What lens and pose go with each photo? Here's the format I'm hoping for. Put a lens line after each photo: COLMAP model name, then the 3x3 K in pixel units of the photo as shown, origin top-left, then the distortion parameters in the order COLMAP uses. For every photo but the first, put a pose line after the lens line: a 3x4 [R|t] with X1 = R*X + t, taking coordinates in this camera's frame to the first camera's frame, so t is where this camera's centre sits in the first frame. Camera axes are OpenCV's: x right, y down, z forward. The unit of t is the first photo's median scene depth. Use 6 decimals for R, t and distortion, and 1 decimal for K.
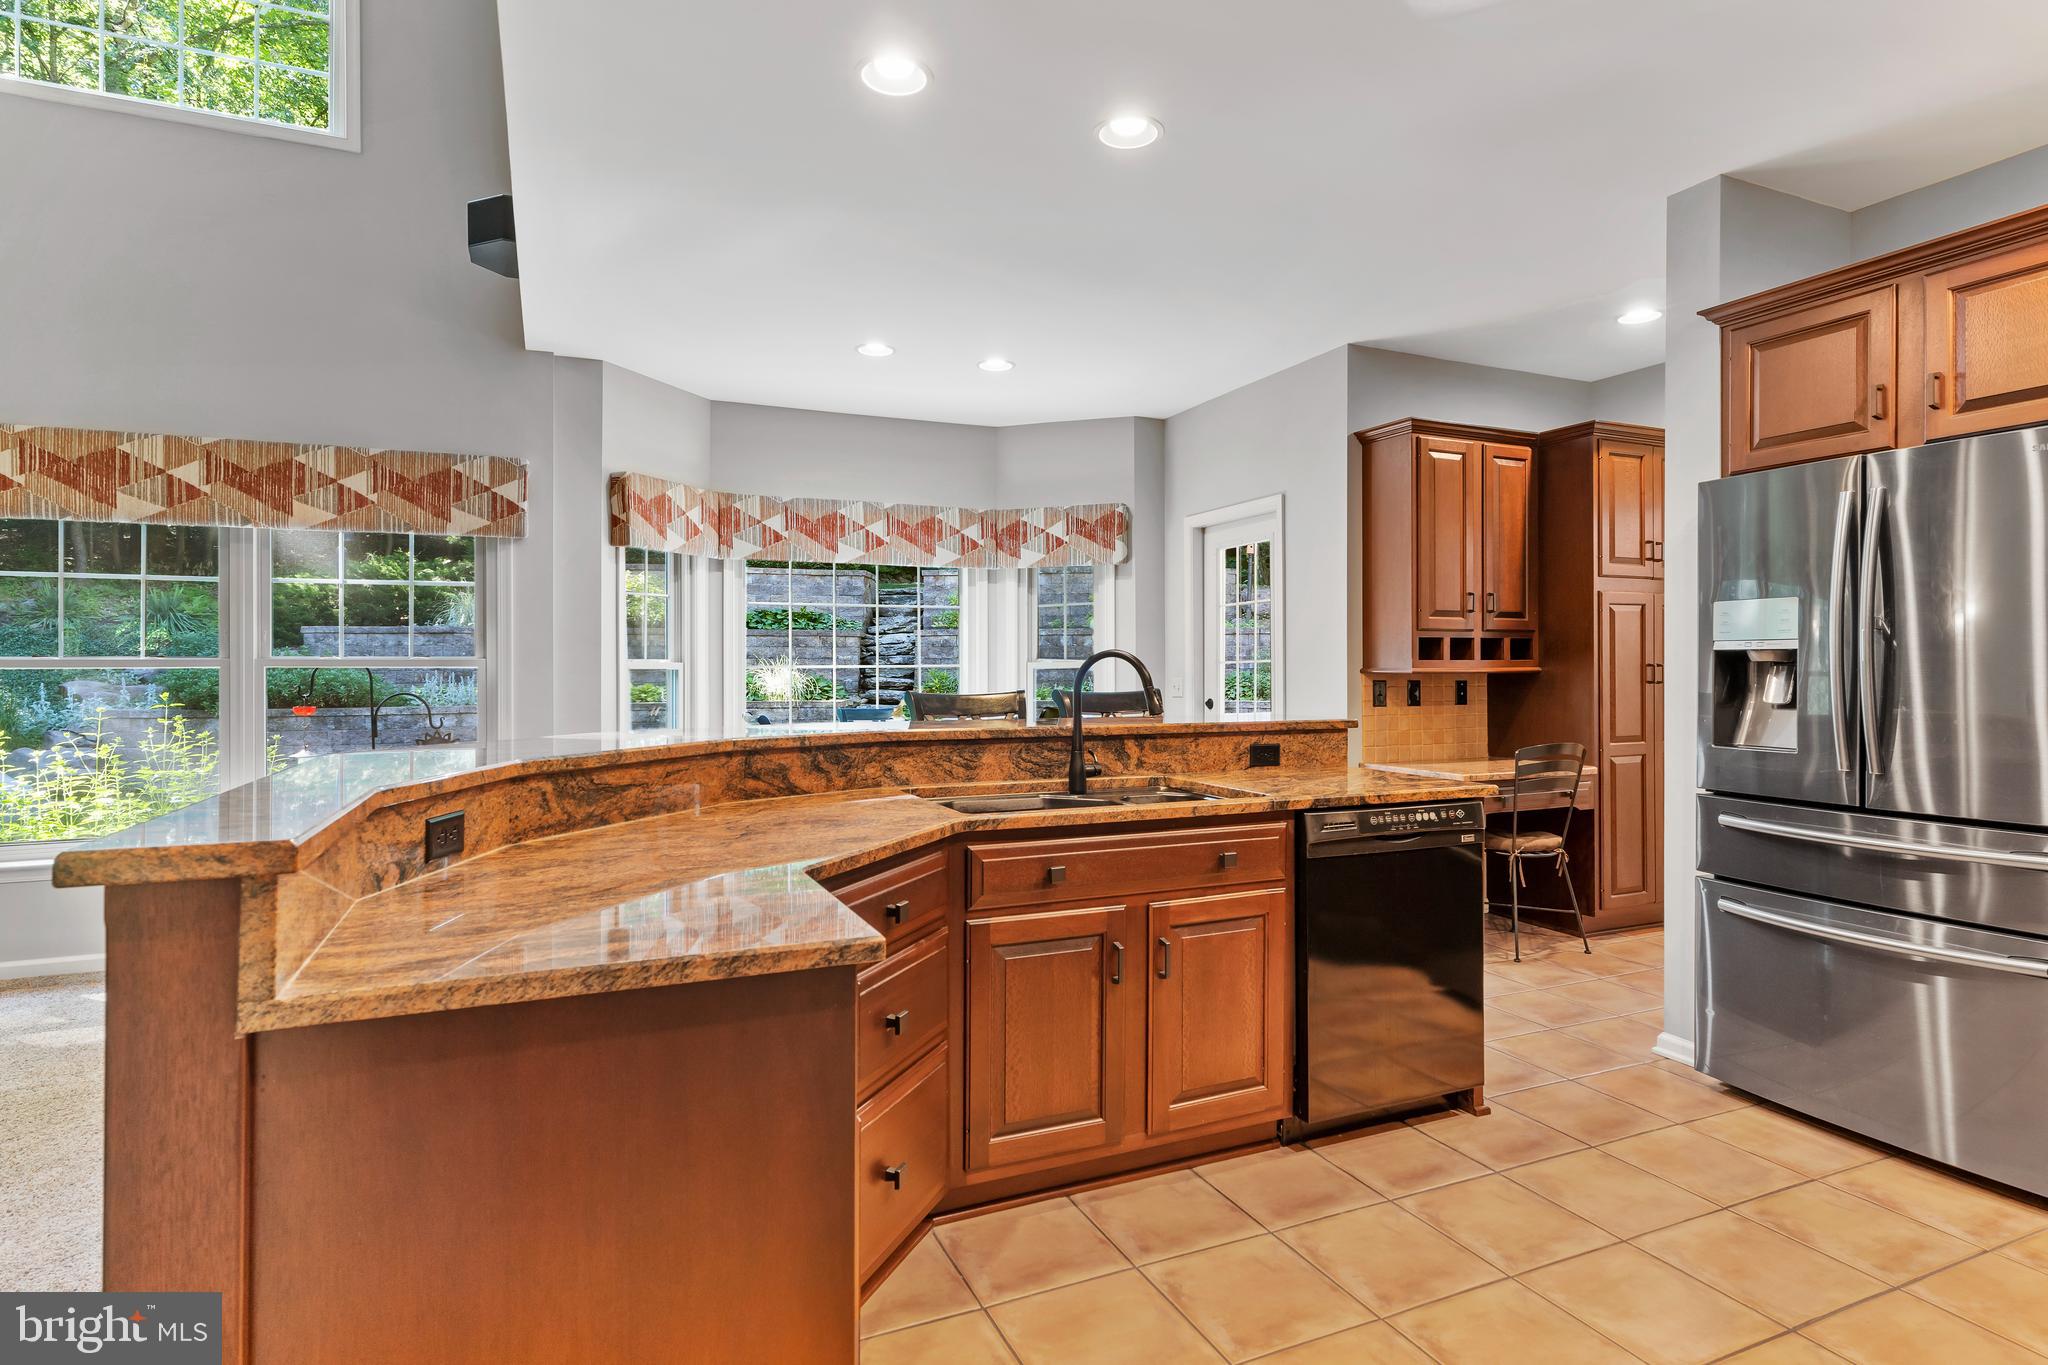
lens RADIAL K [[1045.3, 0, 1008.5], [0, 1045.3, 672.2], [0, 0, 1]] dist [0.016616, 0.000752]
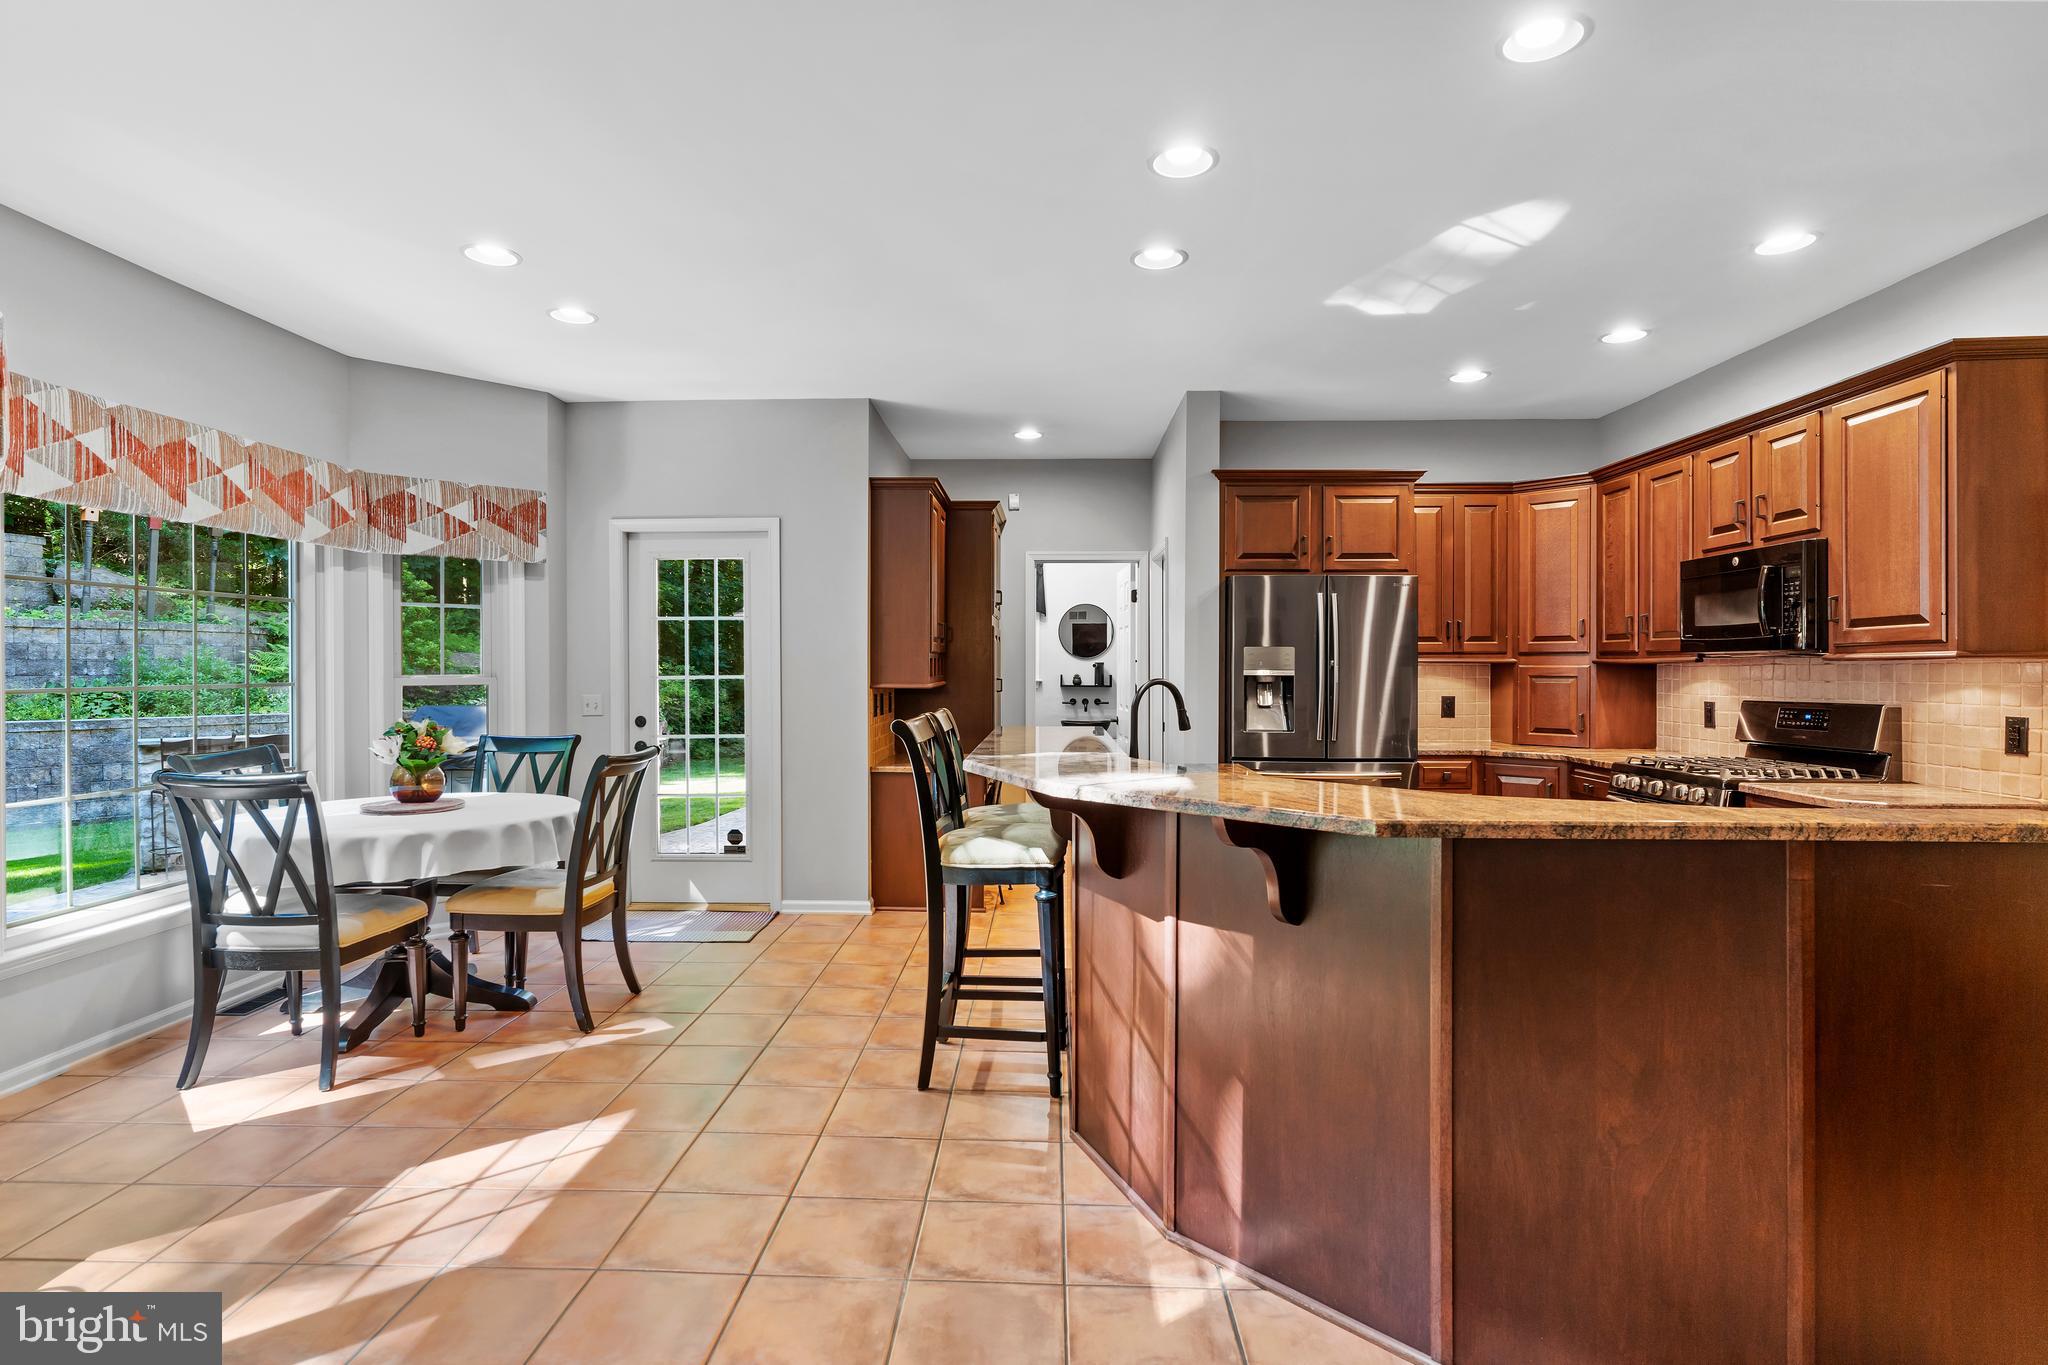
lens RADIAL K [[1045.3, 0, 1027.7], [0, 1045.3, 681.3], [0, 0, 1]] dist [0.016616, 0.000752]
pose [[0.450355, -0.010321, 0.892790, -0.486474], [0.004281, 0.999947, 0.009401, -0.014053], [-0.892839, -0.000412, 0.450375, 0.268491]]
